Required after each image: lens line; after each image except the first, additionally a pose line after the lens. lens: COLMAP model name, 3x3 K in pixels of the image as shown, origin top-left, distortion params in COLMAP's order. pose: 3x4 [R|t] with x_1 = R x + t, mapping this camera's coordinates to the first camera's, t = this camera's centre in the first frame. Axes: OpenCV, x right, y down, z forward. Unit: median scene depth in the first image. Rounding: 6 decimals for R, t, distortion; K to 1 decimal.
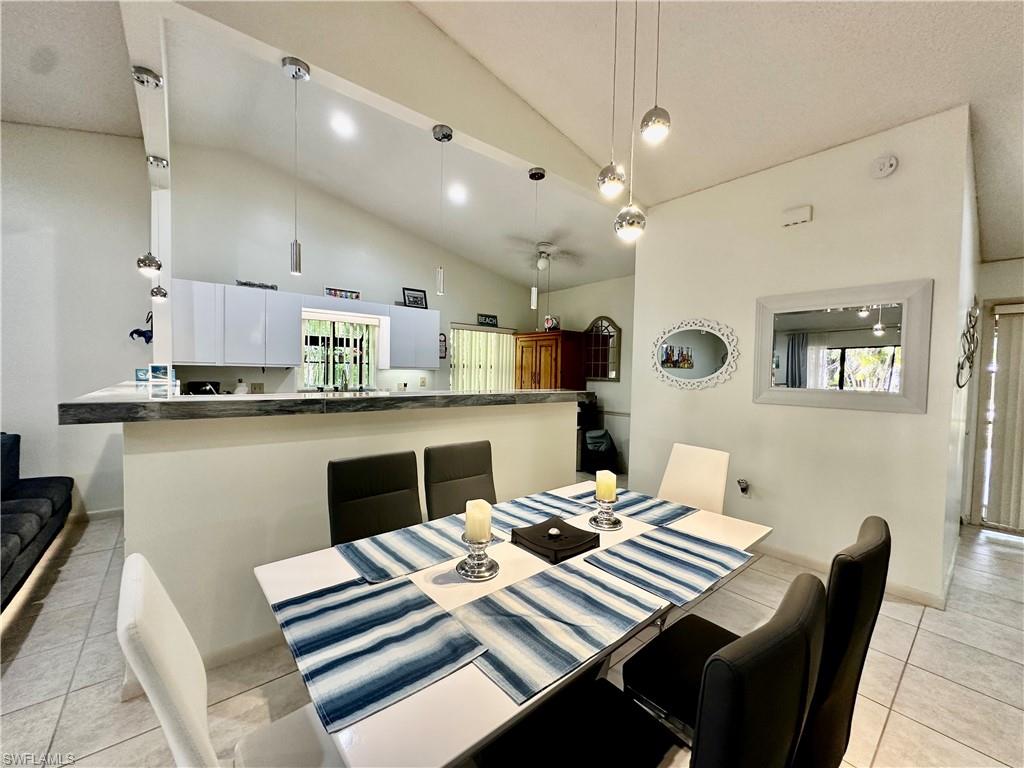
lens RADIAL K [[407.6, 0, 515.1], [0, 407.6, 387.2], [0, 0, 1]] dist [-0.003776, 0.000266]
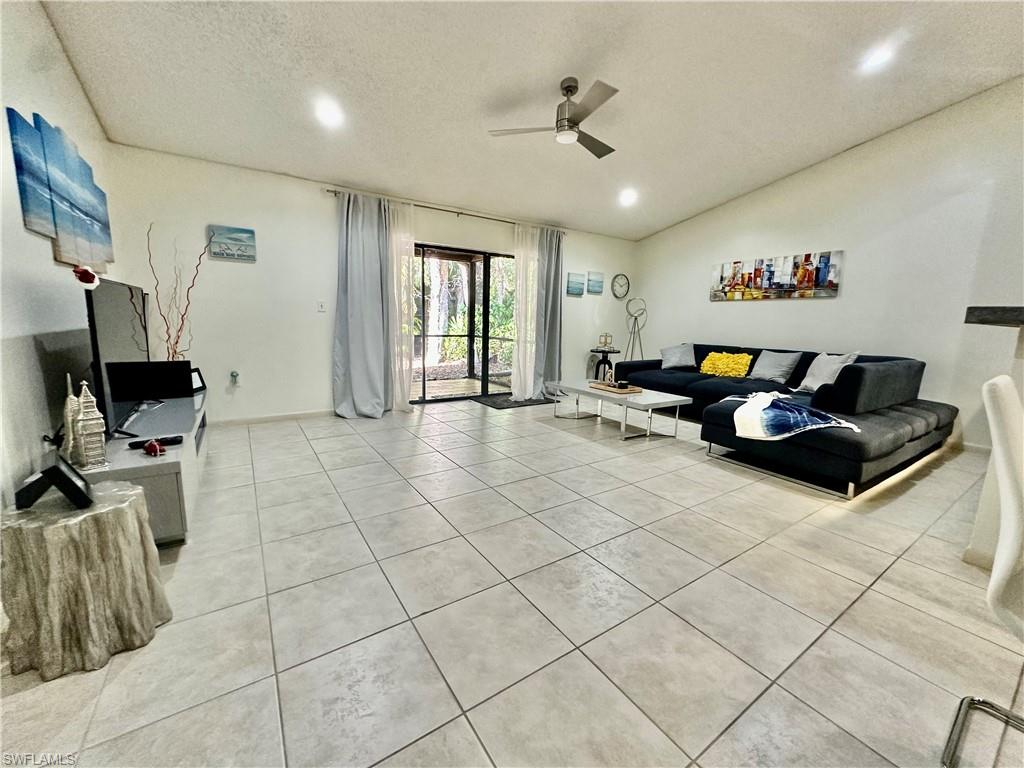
lens RADIAL K [[407.6, 0, 509.2], [0, 407.6, 385.2], [0, 0, 1]] dist [-0.003776, 0.000266]
pose [[-0.111778, 0.138223, -0.984073, 0.095668], [-0.071040, 0.986634, 0.146652, 0.054664], [0.991191, 0.086301, -0.100465, -0.082378]]
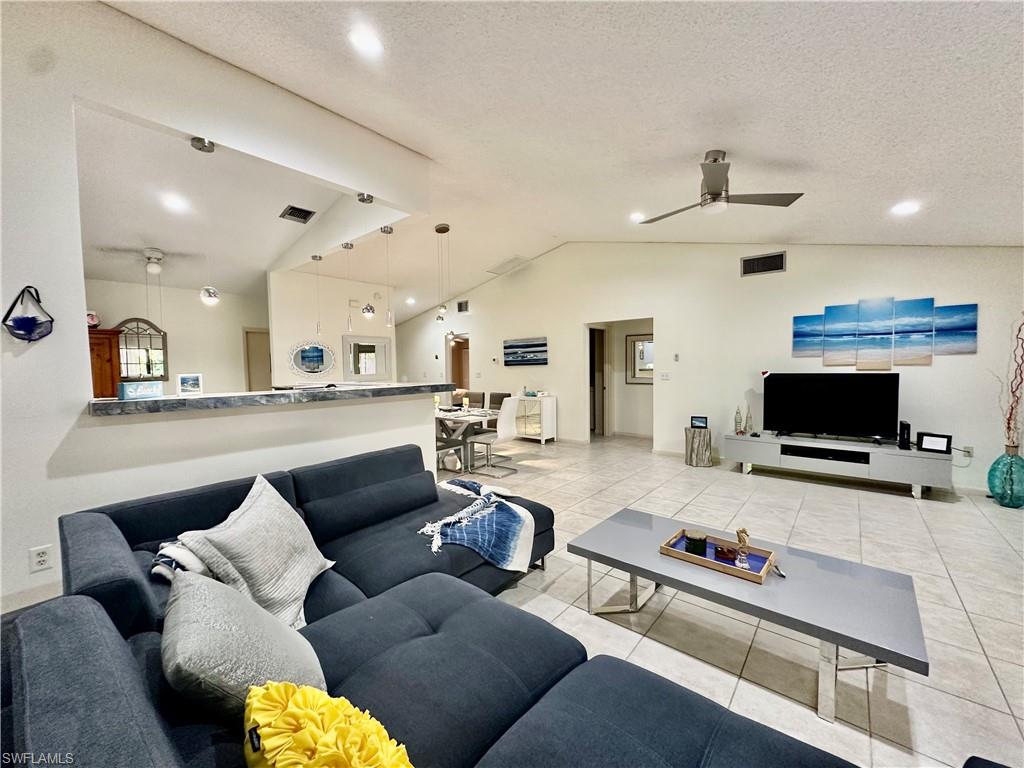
lens RADIAL K [[407.6, 0, 514.1], [0, 407.6, 387.2], [0, 0, 1]] dist [-0.003776, 0.000266]
pose [[-0.177403, -0.061302, 0.982227, -1.070842], [0.049067, 0.996266, 0.071041, -0.031145], [-0.982914, 0.060797, -0.173733, 0.296273]]
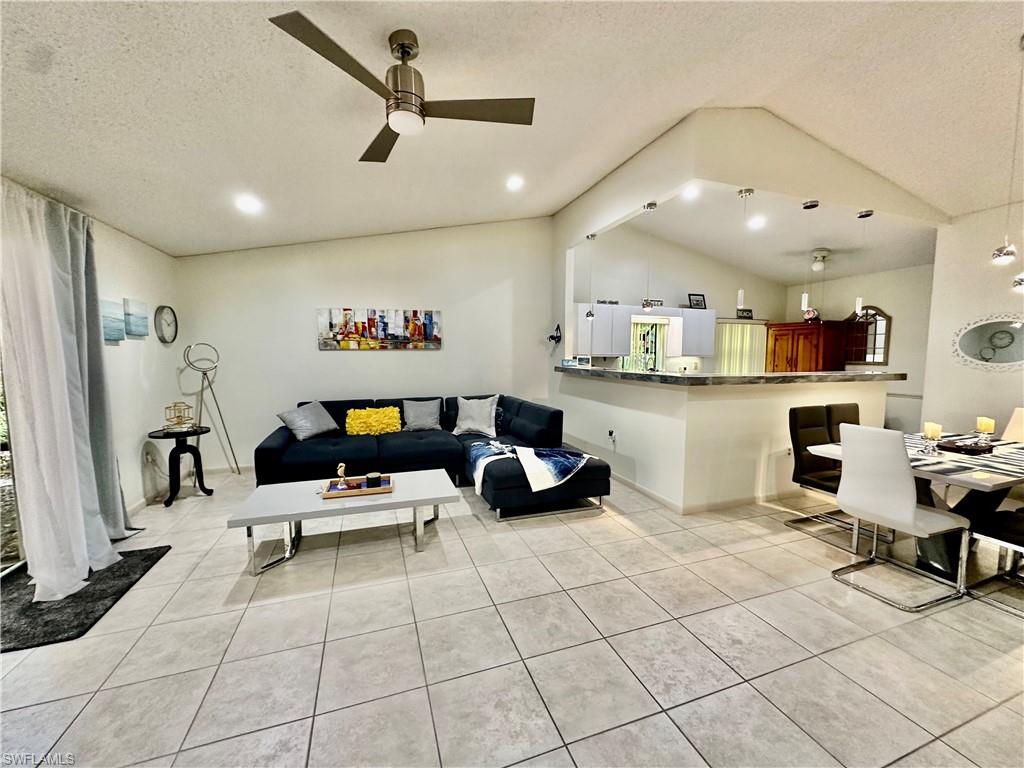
lens RADIAL K [[407.6, 0, 516.2], [0, 407.6, 385.5], [0, 0, 1]] dist [-0.003776, 0.000266]
pose [[0.937605, 0.012000, -0.347496, -0.326285], [0.000353, 0.999371, 0.035463, 0.001885], [0.347703, -0.033373, 0.937011, -0.409904]]
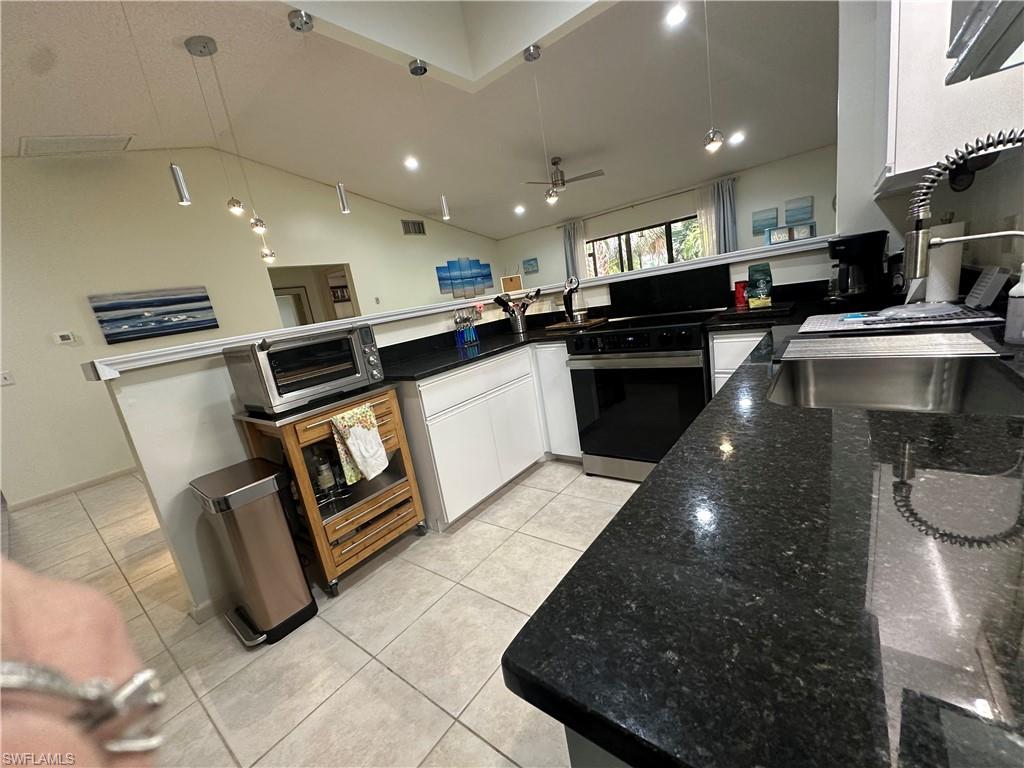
lens RADIAL K [[407.6, 0, 510.6], [0, 407.6, 384.8], [0, 0, 1]] dist [-0.003776, 0.000266]
pose [[-0.968447, 0.182648, -0.169560, -0.151519], [0.137281, 0.958798, 0.248718, -0.017830], [0.208002, 0.217593, -0.953619, 1.021022]]
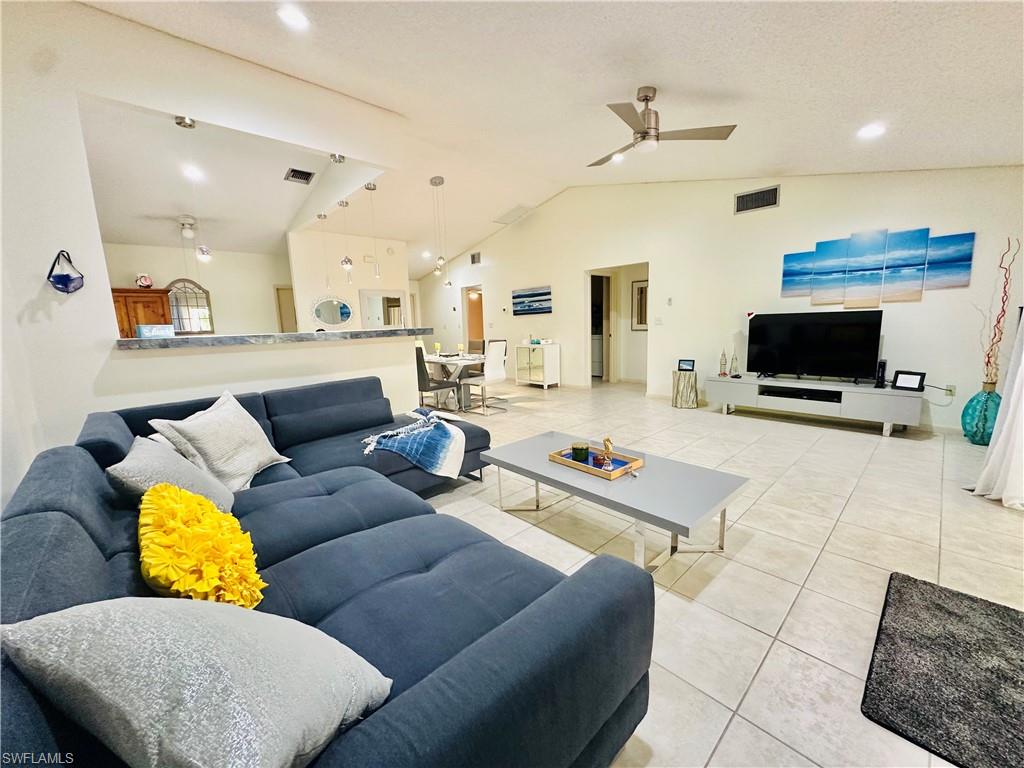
lens RADIAL K [[407.6, 0, 513.6], [0, 407.6, 385.8], [0, 0, 1]] dist [-0.003776, 0.000266]
pose [[-0.059181, -0.164789, 0.984552, -1.164989], [0.070085, 0.983161, 0.168769, -0.001690], [-0.995784, 0.078990, -0.046635, 0.152052]]
